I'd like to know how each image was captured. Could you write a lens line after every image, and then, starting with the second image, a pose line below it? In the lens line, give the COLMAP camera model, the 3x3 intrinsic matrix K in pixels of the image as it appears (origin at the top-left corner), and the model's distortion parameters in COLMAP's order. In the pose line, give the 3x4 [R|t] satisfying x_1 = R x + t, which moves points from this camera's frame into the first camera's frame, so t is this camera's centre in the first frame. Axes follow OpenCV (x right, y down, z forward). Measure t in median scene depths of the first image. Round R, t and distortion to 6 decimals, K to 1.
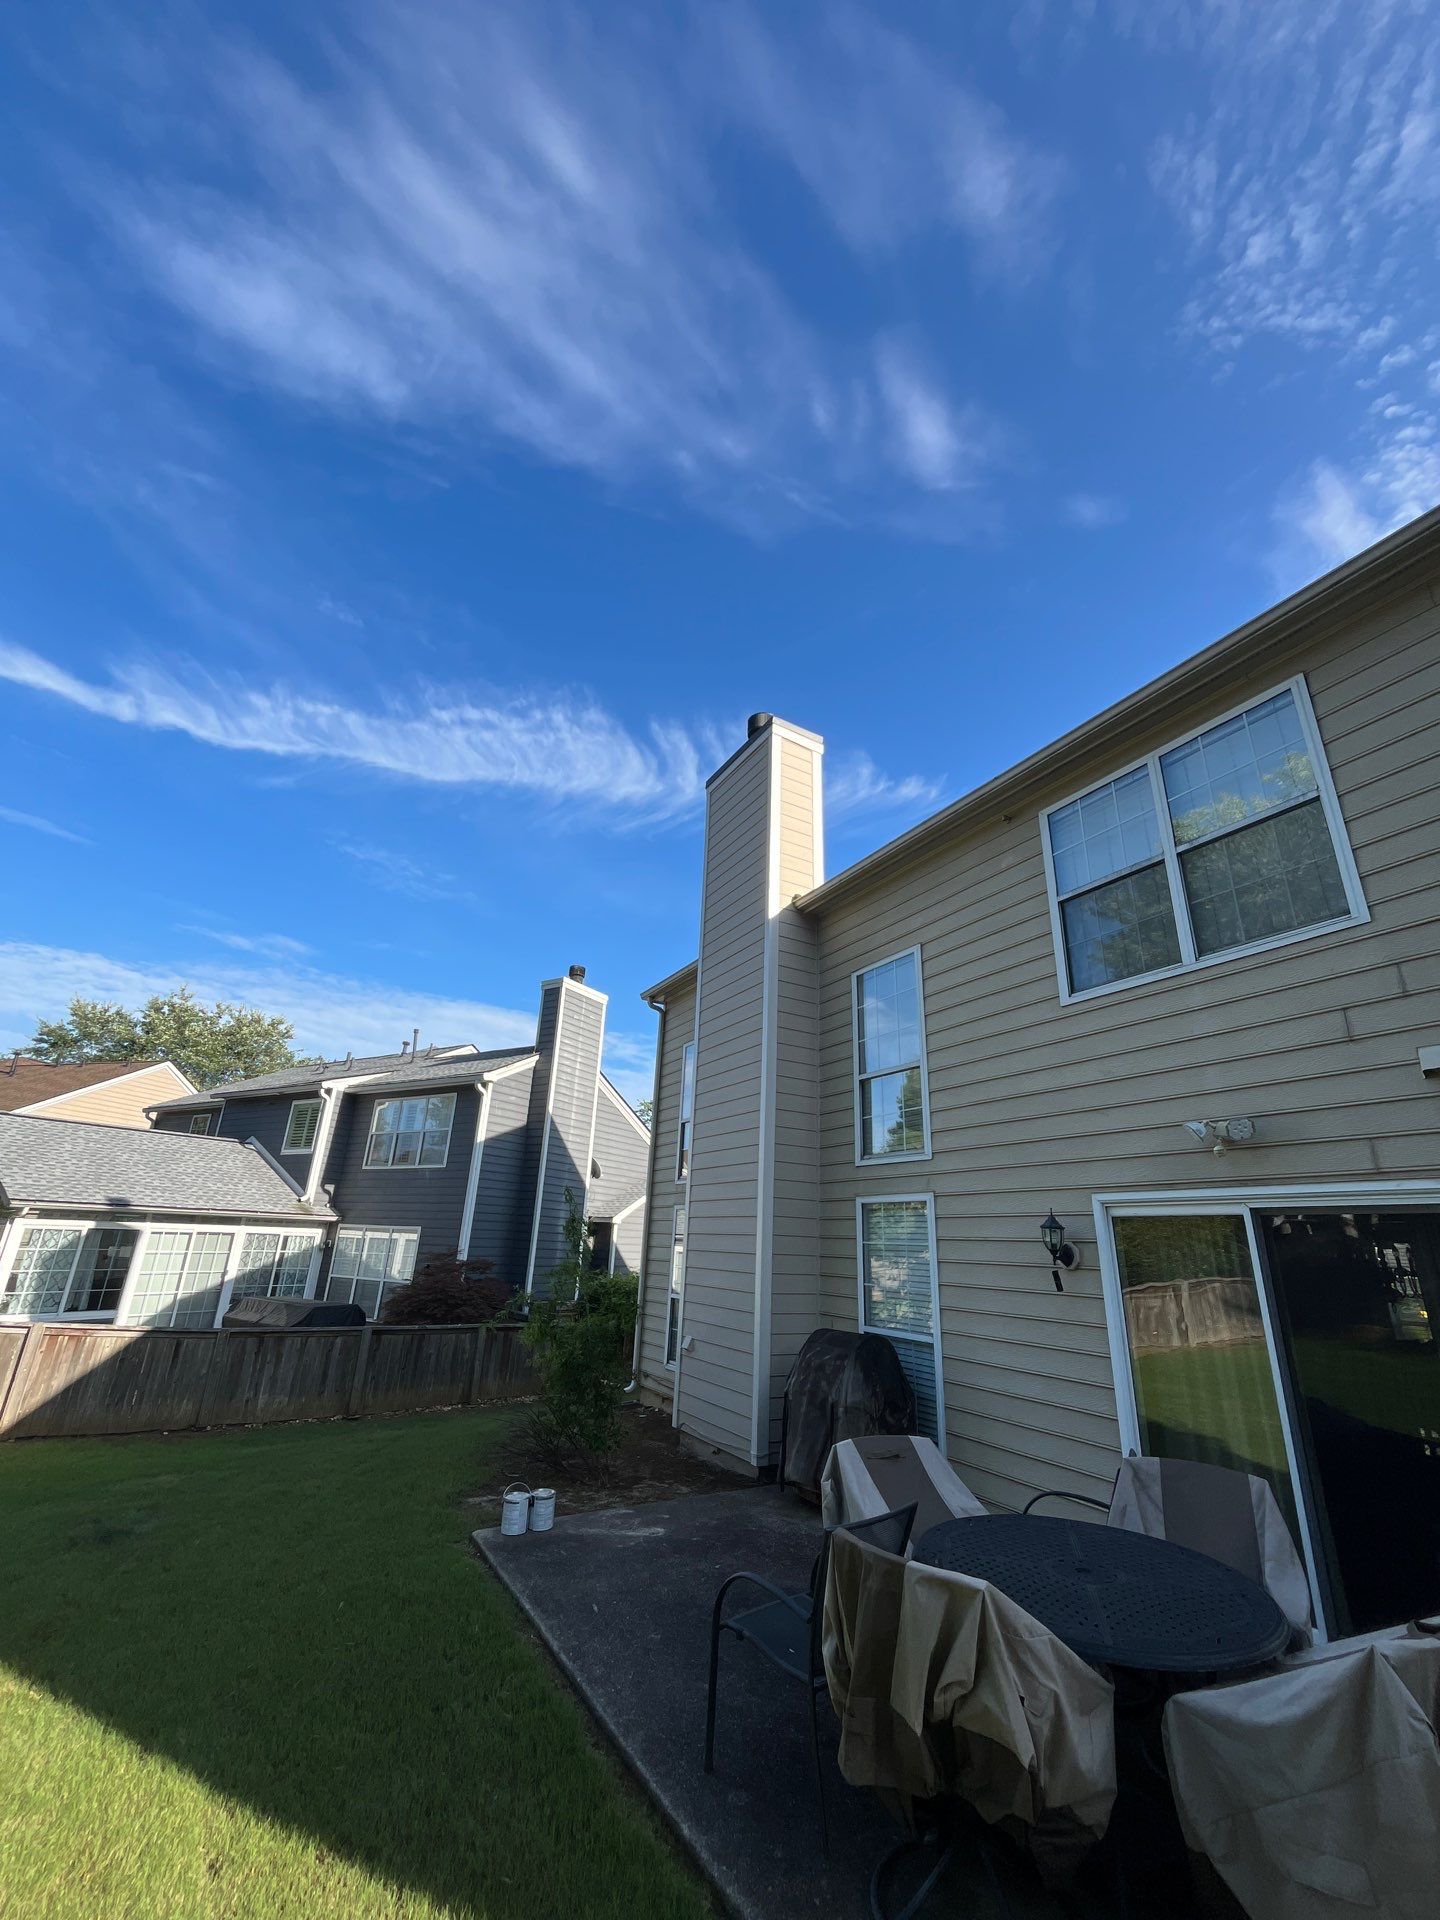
lens RADIAL K [[767.6, 0, 737.0], [0, 767.6, 945.5], [0, 0, 1]] dist [-0.001788, 0.001152]
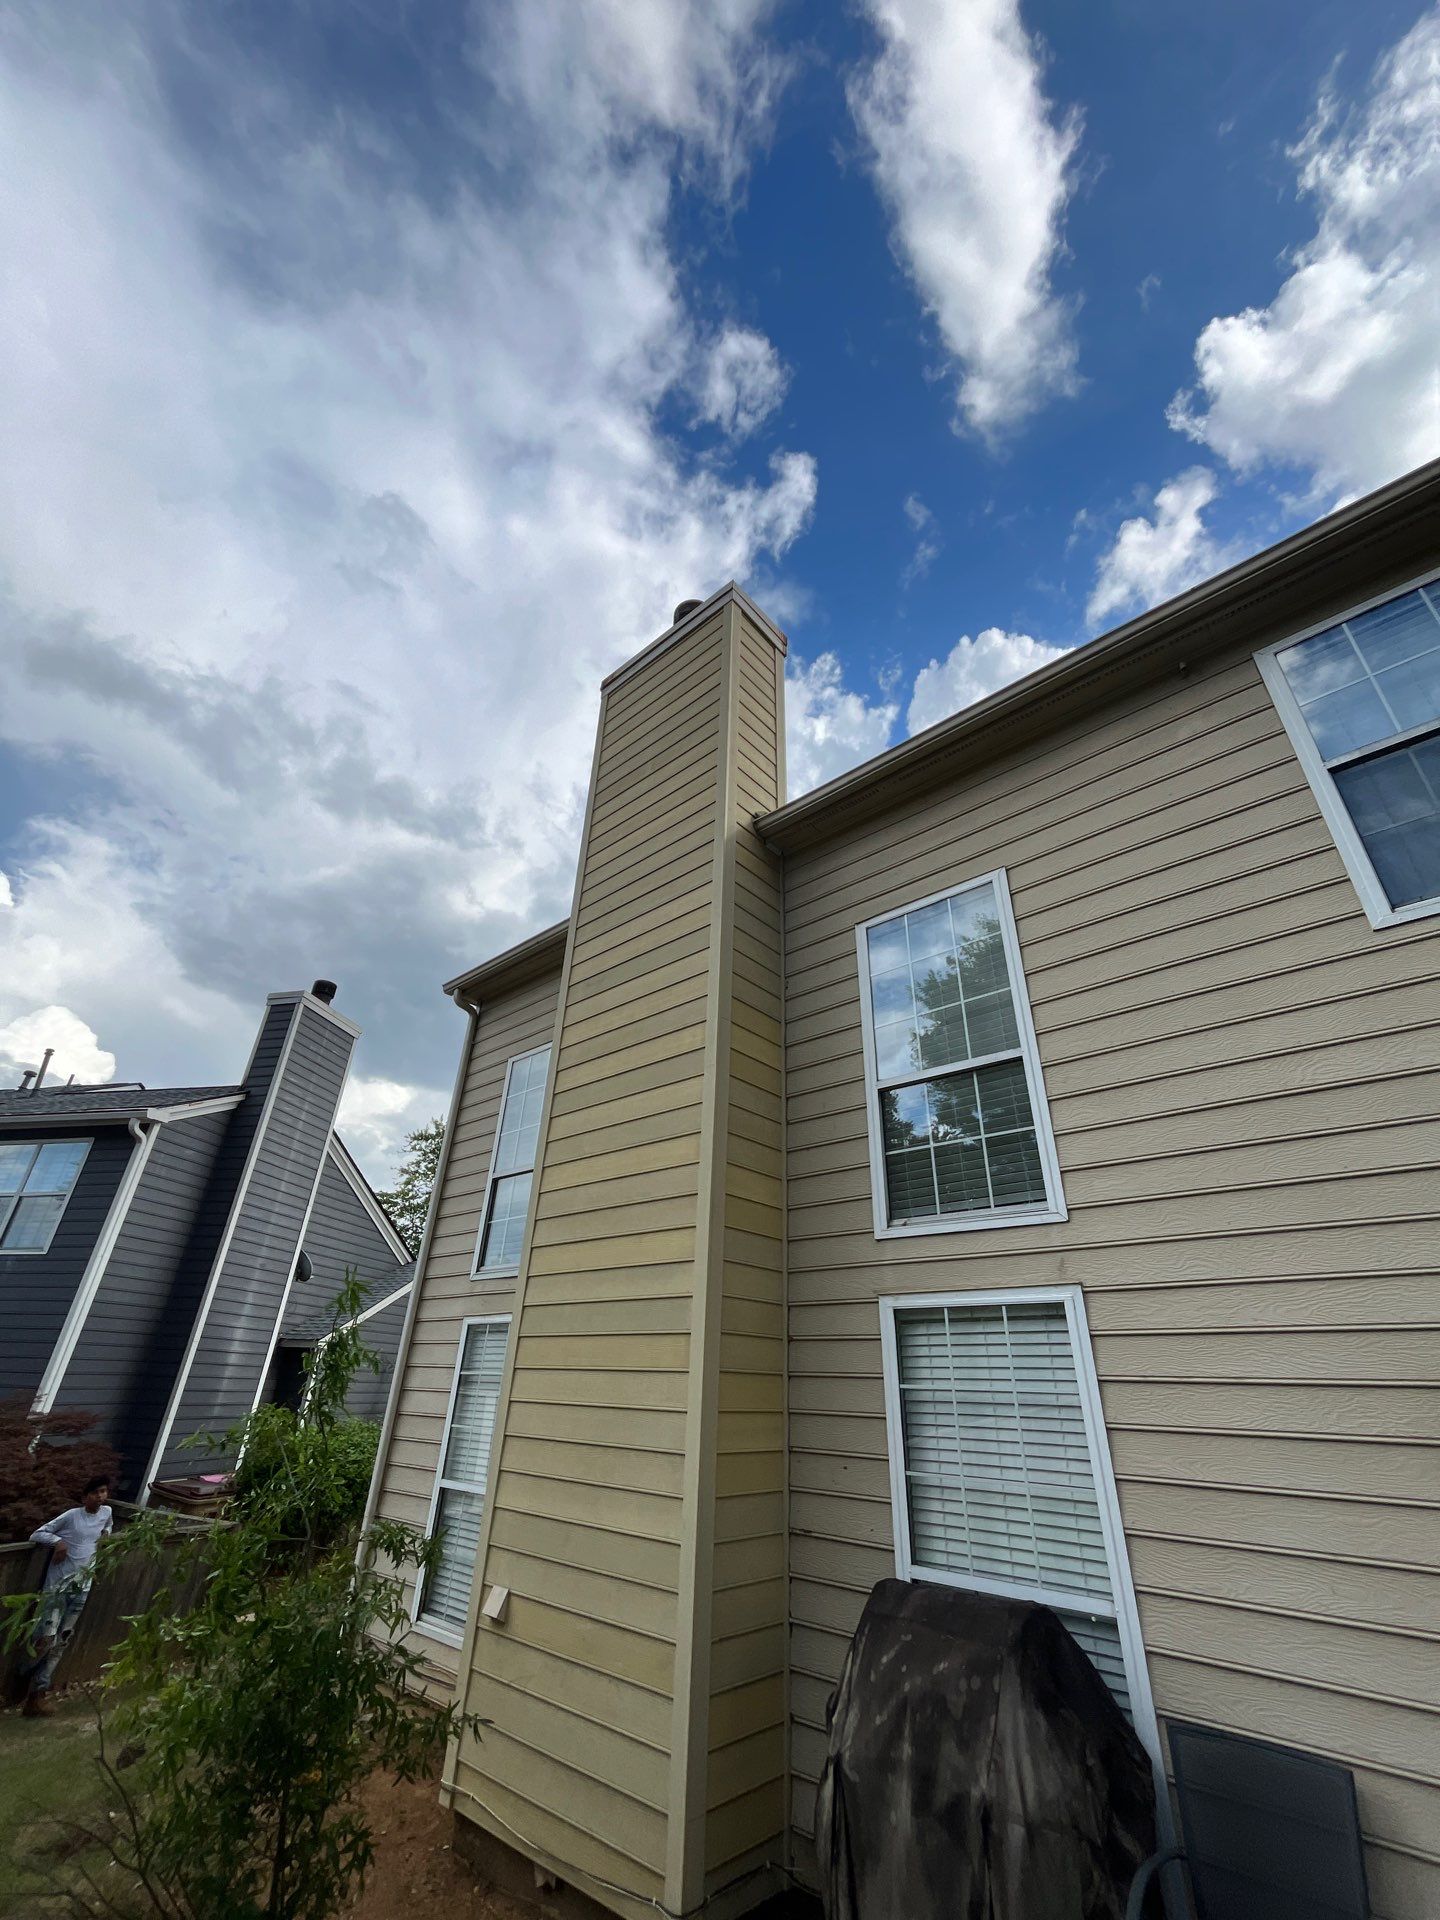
lens RADIAL K [[767.6, 0, 735.3], [0, 767.6, 957.1], [0, 0, 1]] dist [-0.001788, 0.001152]
pose [[0.948606, 0.143187, 0.282212, -0.126910], [-0.106973, 0.984374, -0.139874, 0.174869], [-0.297830, 0.102496, 0.949100, 0.480917]]
